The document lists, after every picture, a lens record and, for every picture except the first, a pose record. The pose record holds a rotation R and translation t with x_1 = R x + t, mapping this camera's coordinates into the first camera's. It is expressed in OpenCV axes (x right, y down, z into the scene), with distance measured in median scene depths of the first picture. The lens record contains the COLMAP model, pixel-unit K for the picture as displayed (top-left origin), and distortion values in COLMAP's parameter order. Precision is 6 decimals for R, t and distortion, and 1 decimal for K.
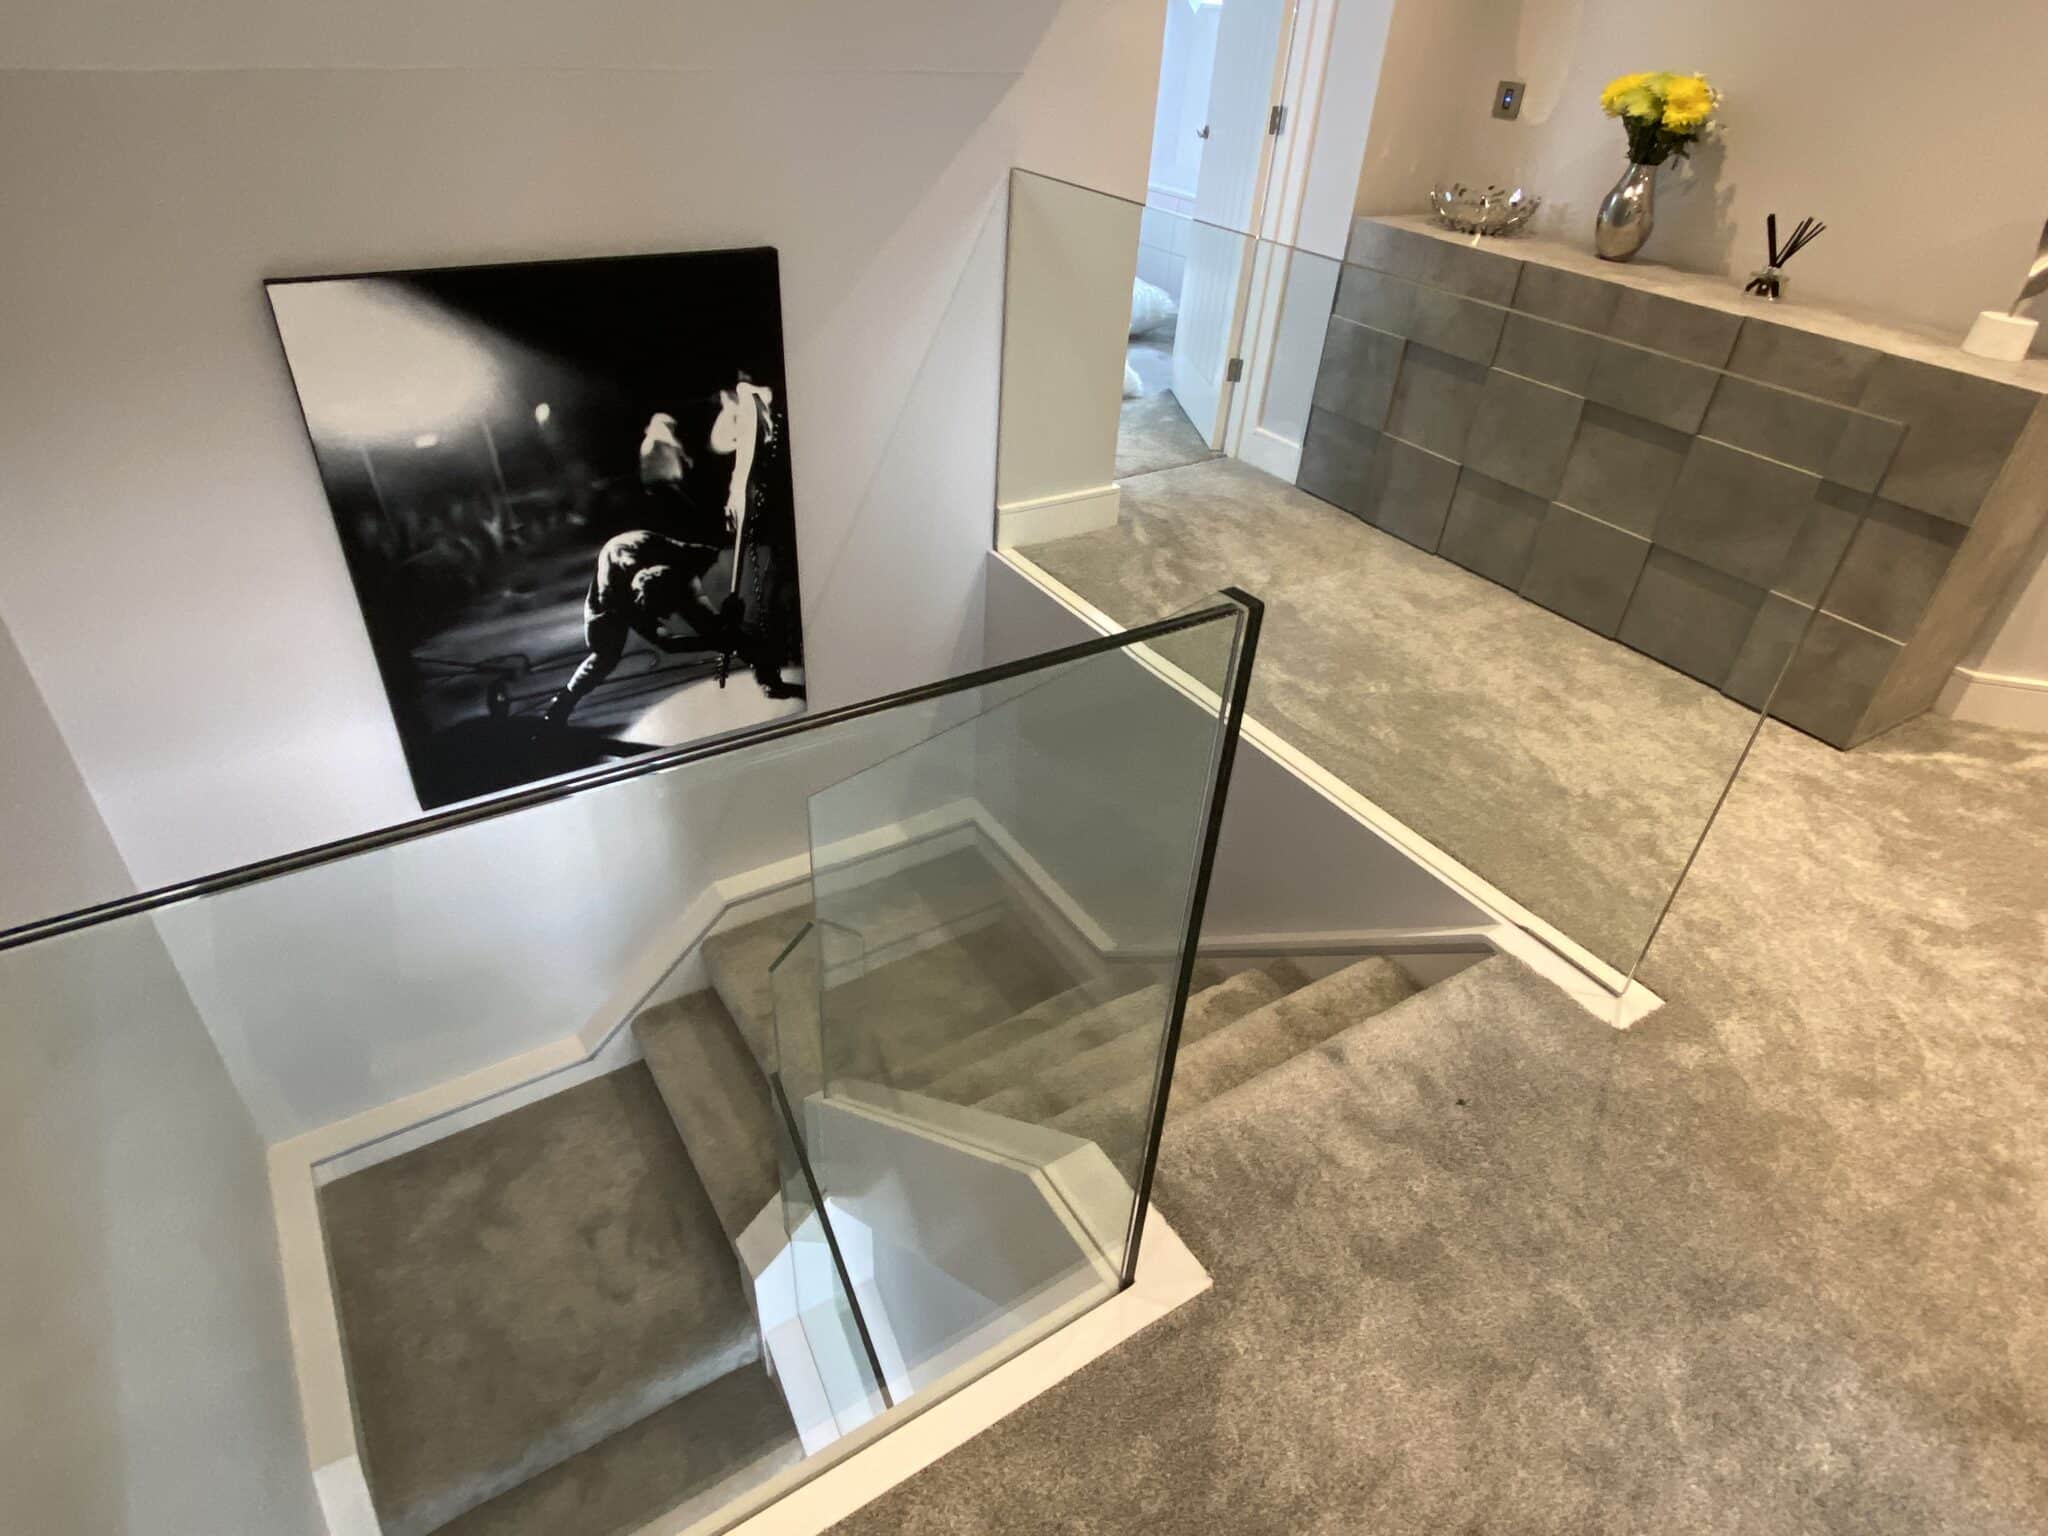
lens RADIAL K [[1153.8, 0, 1014.2], [0, 1153.8, 772.0], [0, 0, 1]] dist [0.057936, -0.047092]
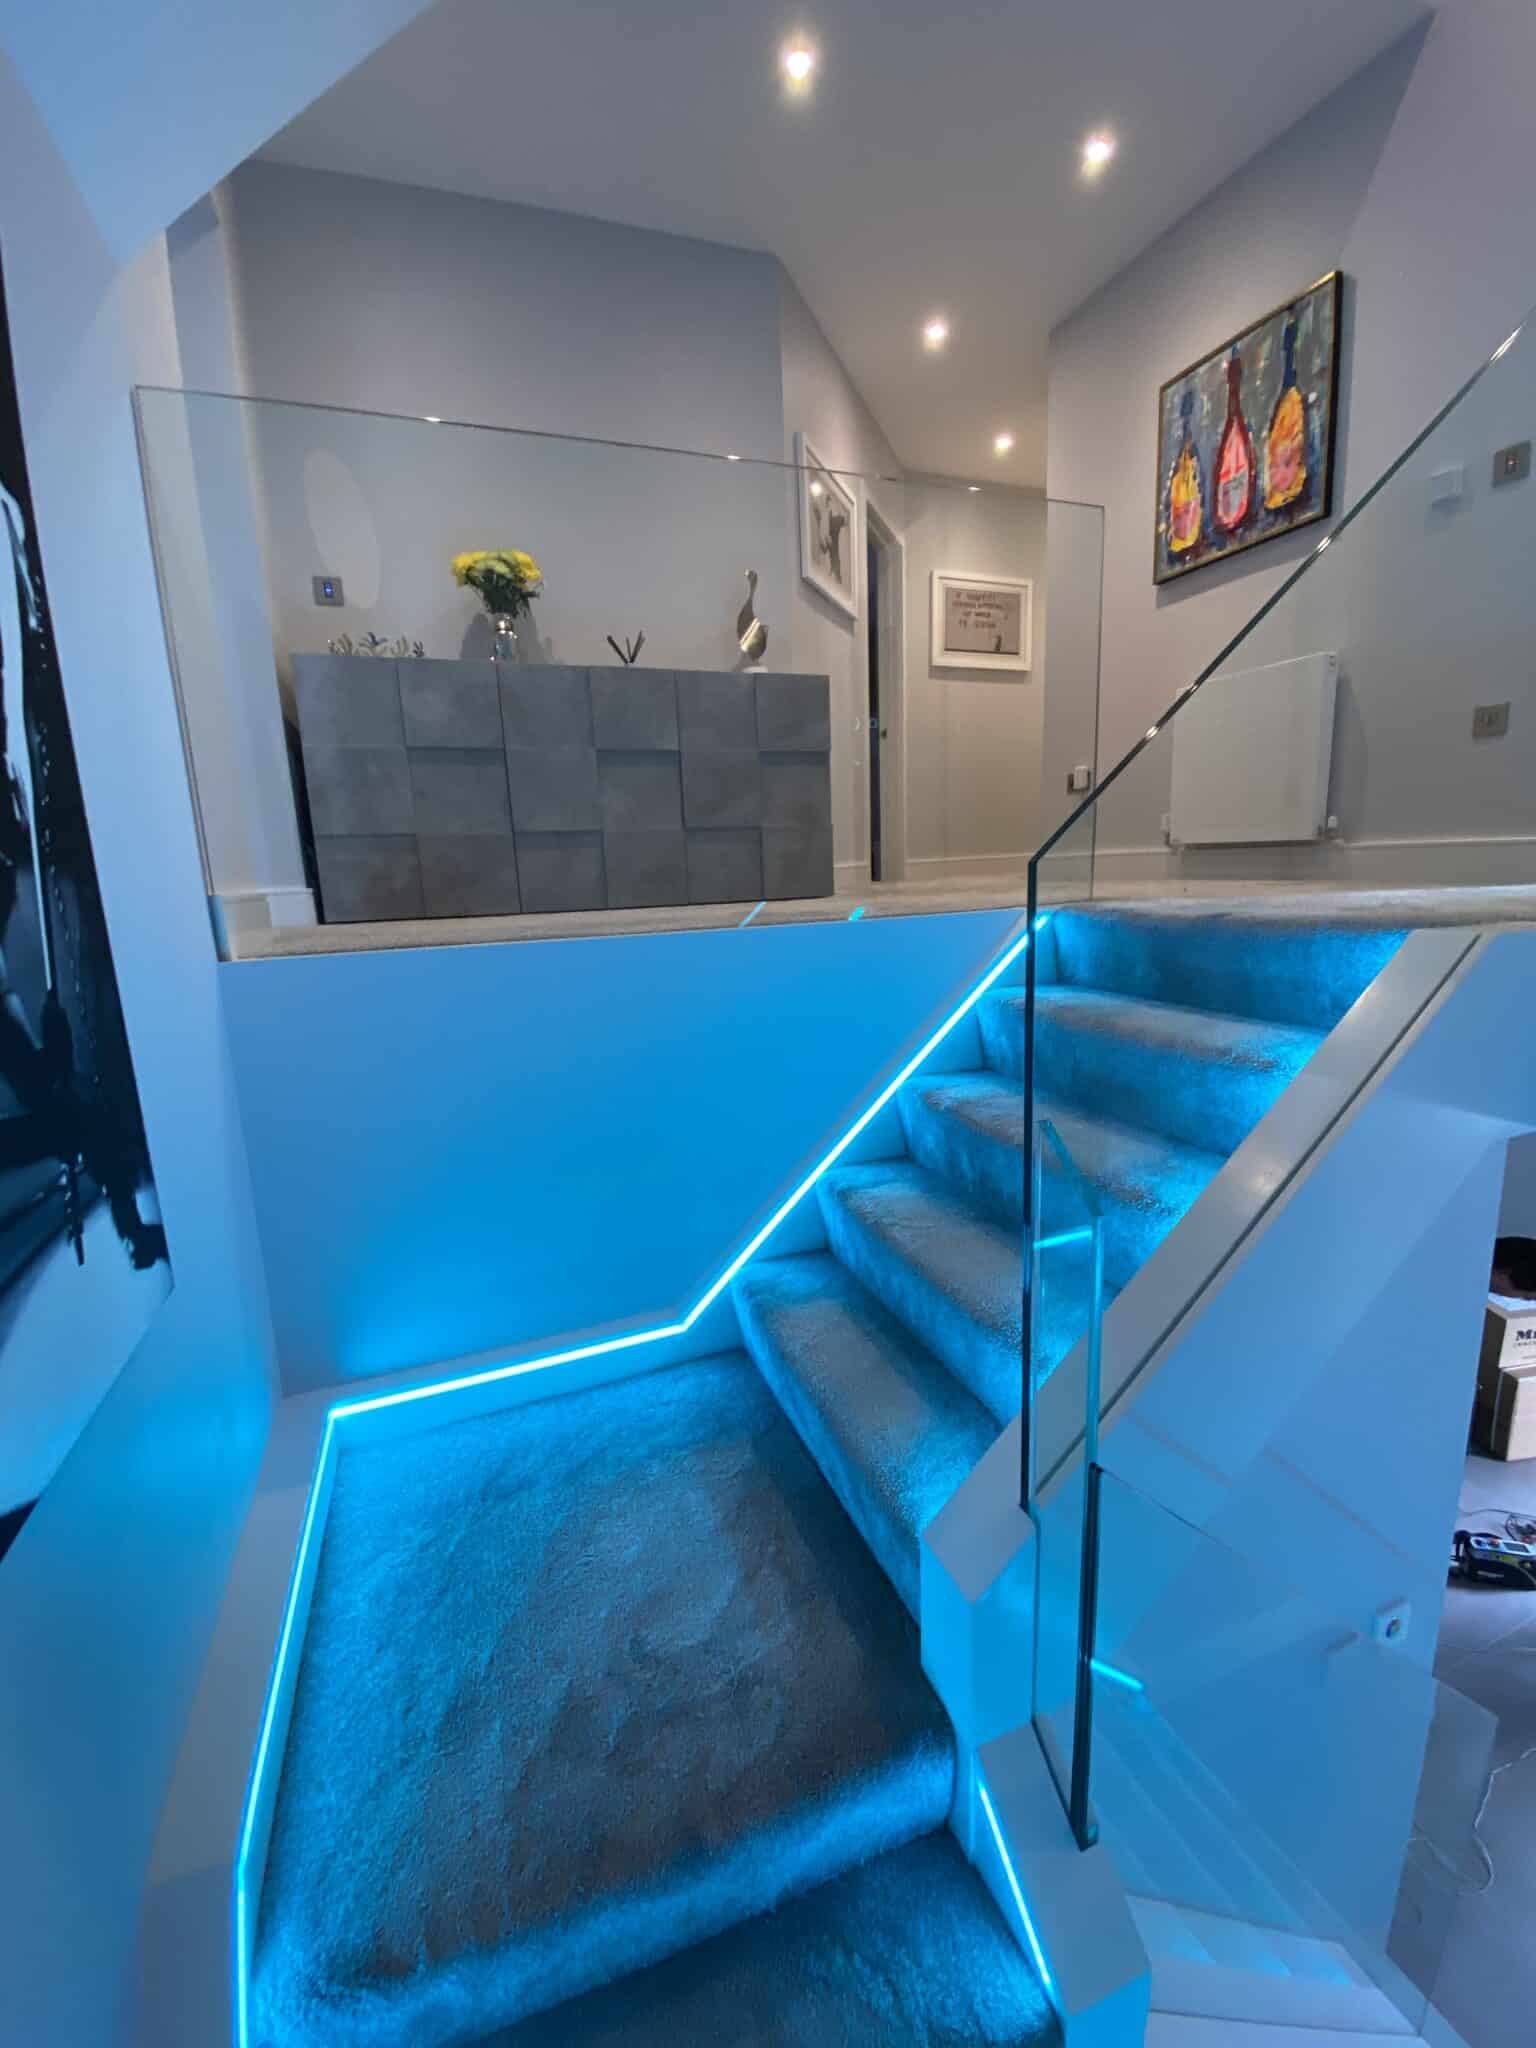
lens RADIAL K [[840.9, 0, 772.6], [0, 840.9, 1017.8], [0, 0, 1]] dist [0.002711, 0.000428]
pose [[0.197792, -0.238770, 0.950719, -0.488991], [0.605817, 0.792254, 0.072935, -0.022130], [-0.770626, 0.561535, 0.301353, 0.767744]]
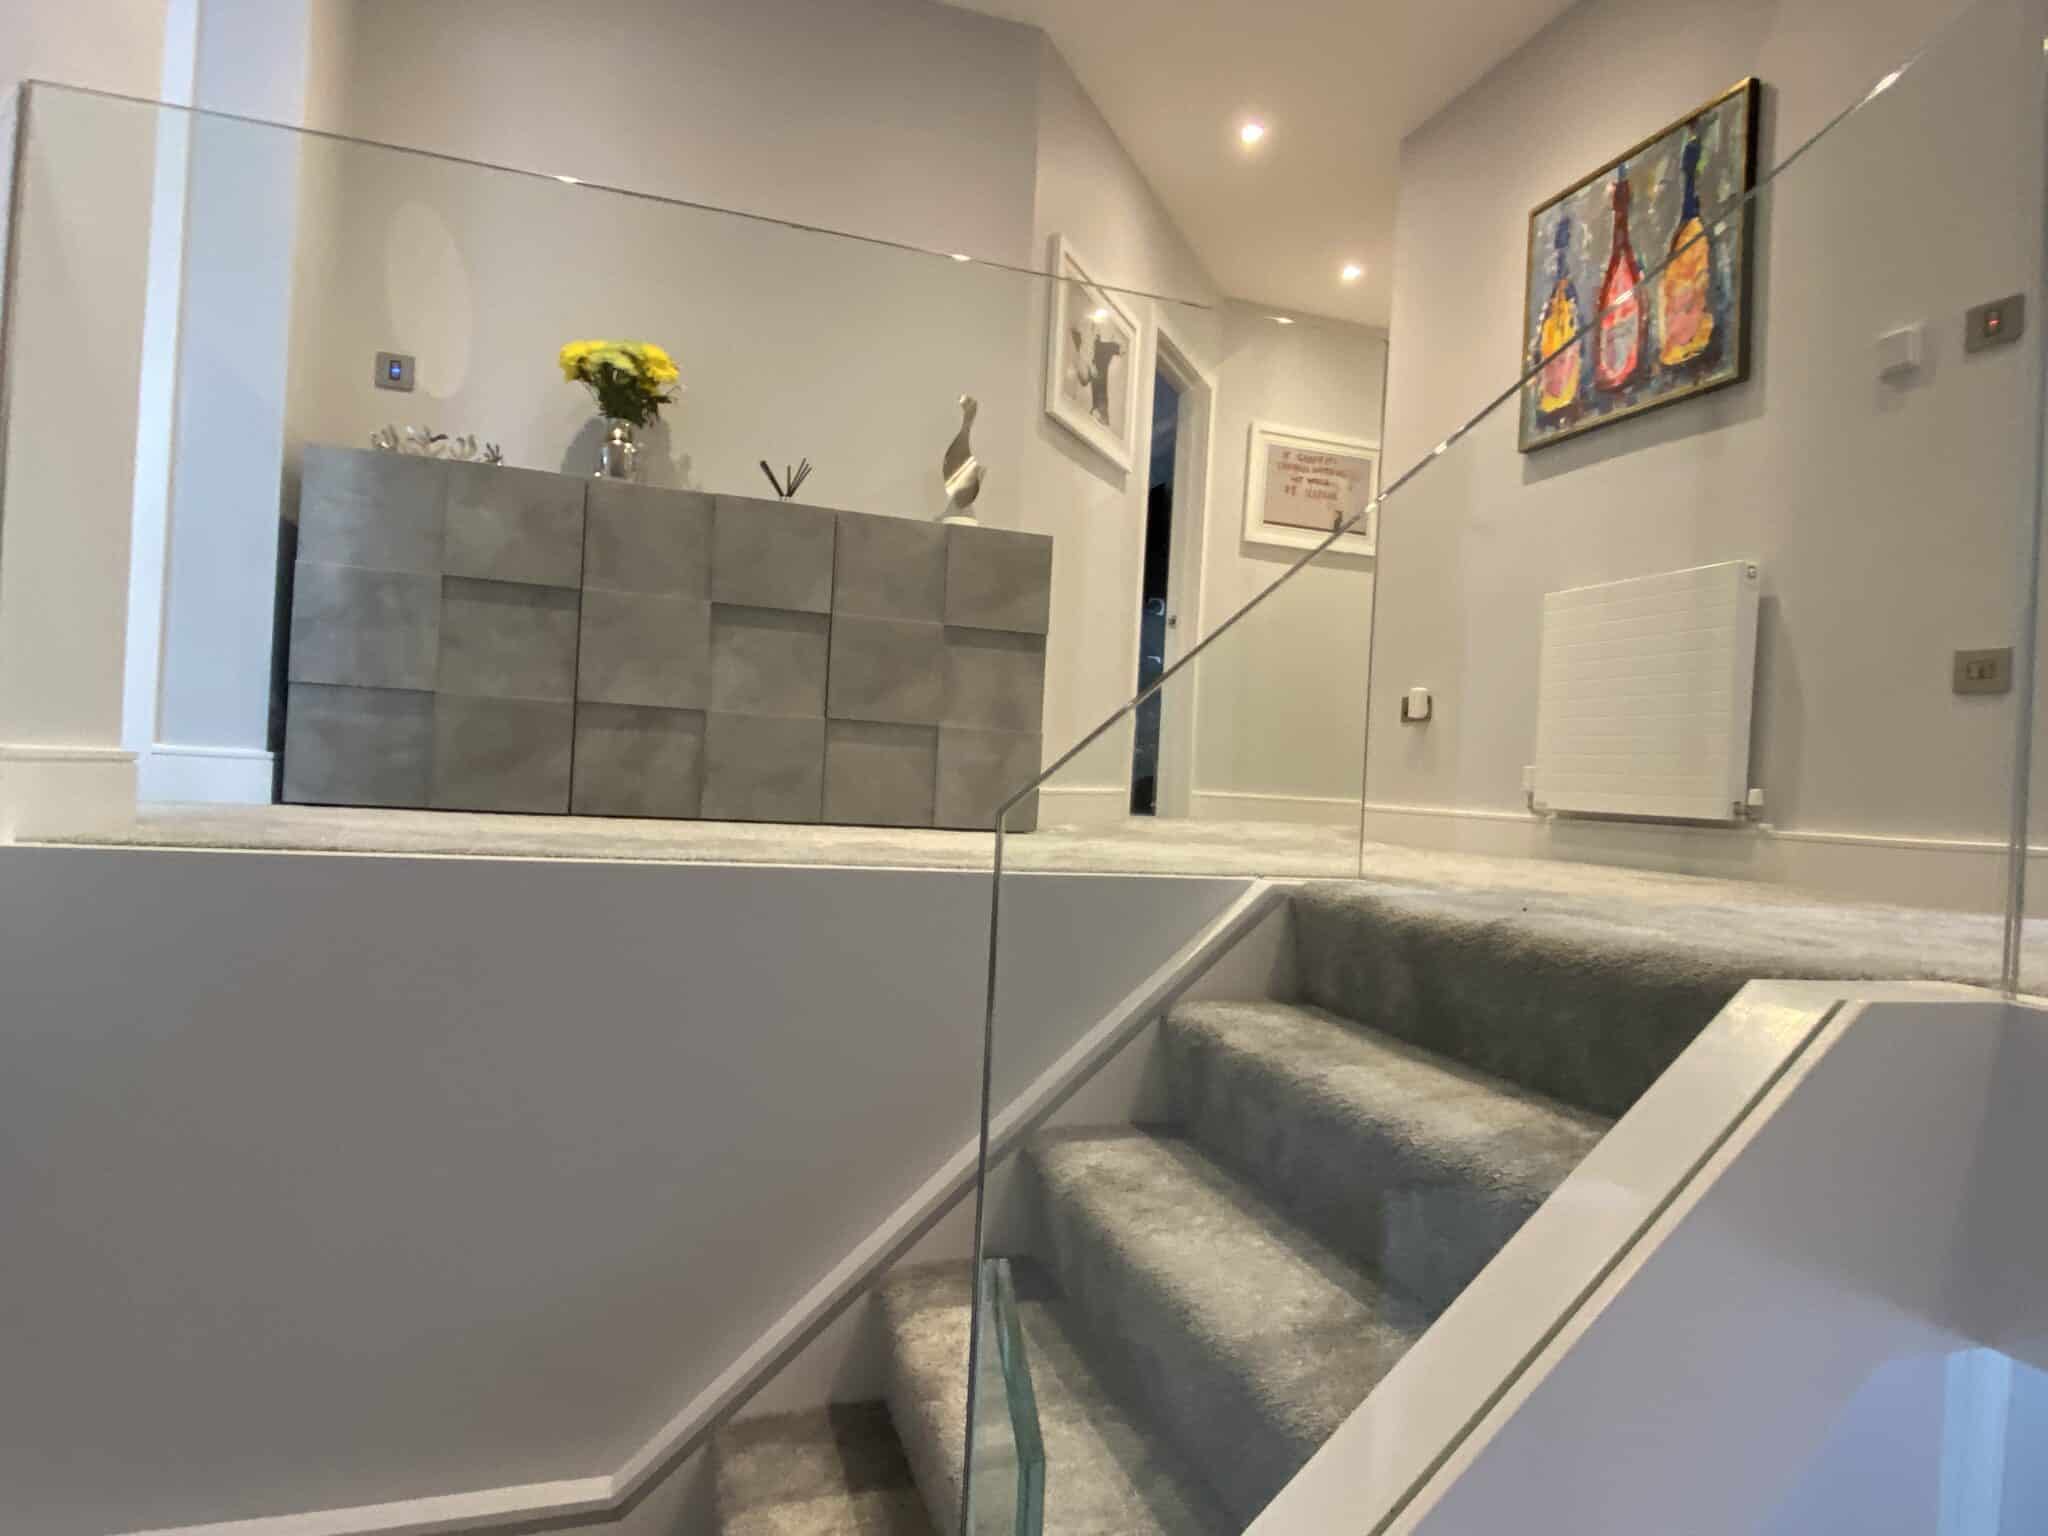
lens RADIAL K [[1153.8, 0, 1014.2], [0, 1153.8, 772.0], [0, 0, 1]] dist [0.057936, -0.047092]
pose [[0.255754, -0.033707, 0.966154, -0.405976], [0.523801, 0.844814, -0.109183, 0.041135], [-0.812540, 0.533997, 0.233720, 0.682512]]
